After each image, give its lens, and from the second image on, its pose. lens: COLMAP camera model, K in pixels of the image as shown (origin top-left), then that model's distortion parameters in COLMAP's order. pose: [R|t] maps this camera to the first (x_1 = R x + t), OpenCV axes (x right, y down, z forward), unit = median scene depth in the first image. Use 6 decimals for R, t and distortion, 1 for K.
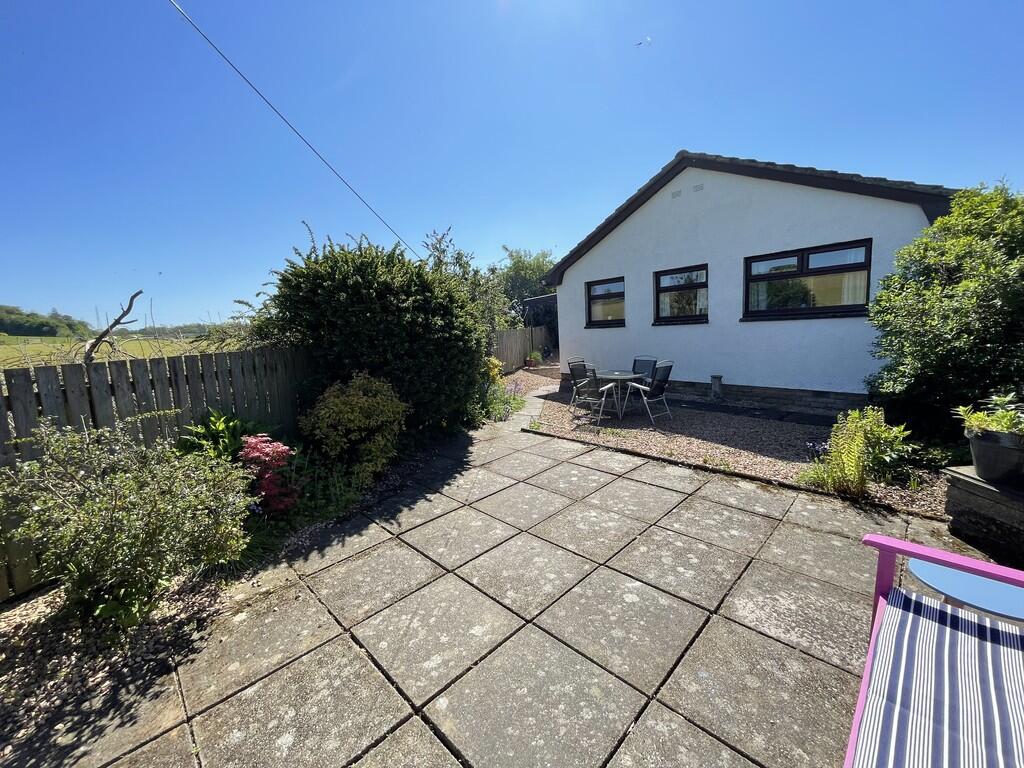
lens RADIAL K [[406.7, 0, 512.0], [0, 406.7, 384.0], [0, 0, 1]] dist [-0.002081, -0.000195]
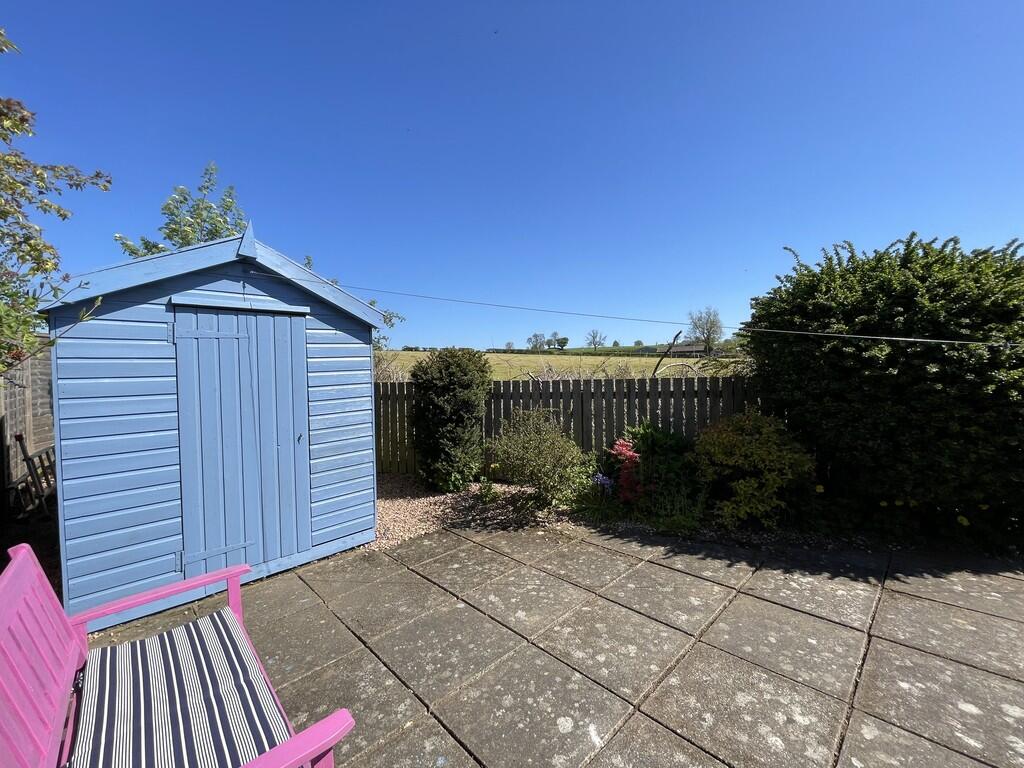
lens RADIAL K [[406.7, 0, 512.0], [0, 406.7, 384.0], [0, 0, 1]] dist [-0.002081, -0.000195]
pose [[-0.003082, 0.077374, -0.996997, 0.746139], [-0.113504, 0.990532, 0.077223, -0.127564], [0.993533, 0.113401, 0.005730, 0.595951]]
